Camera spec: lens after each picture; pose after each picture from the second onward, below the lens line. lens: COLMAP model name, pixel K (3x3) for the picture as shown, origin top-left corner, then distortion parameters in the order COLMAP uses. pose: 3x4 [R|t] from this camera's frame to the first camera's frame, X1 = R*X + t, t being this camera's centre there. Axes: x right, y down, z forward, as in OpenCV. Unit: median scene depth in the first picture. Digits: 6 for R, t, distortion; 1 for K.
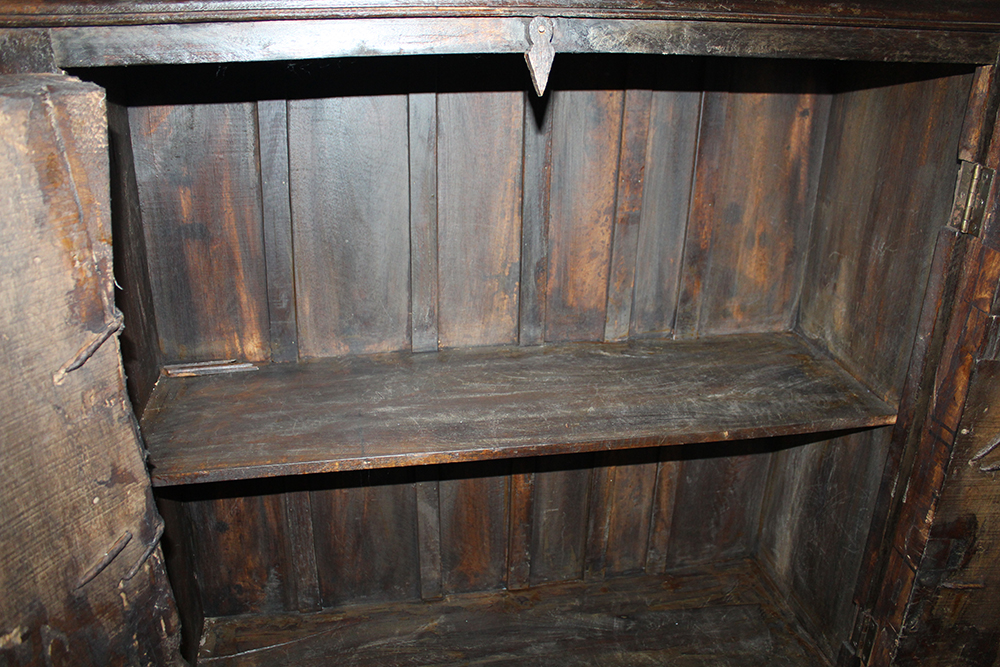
lens RADIAL K [[854.1, 0, 501.5], [0, 854.1, 328.0], [0, 0, 1]] dist [-0.174889, 0.149778]
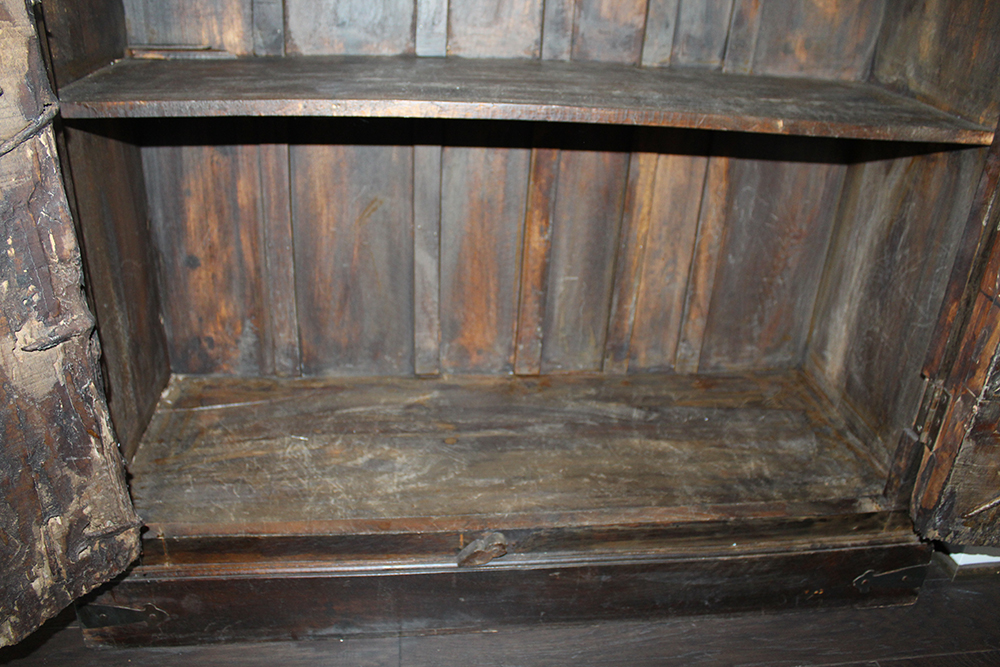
lens RADIAL K [[854.1, 0, 494.8], [0, 854.1, 329.1], [0, 0, 1]] dist [-0.174889, 0.149778]
pose [[0.995723, 0.067077, -0.063533, 0.044096], [-0.062260, 0.995239, 0.074986, 0.219336], [0.068260, -0.070709, 0.995159, 0.131239]]
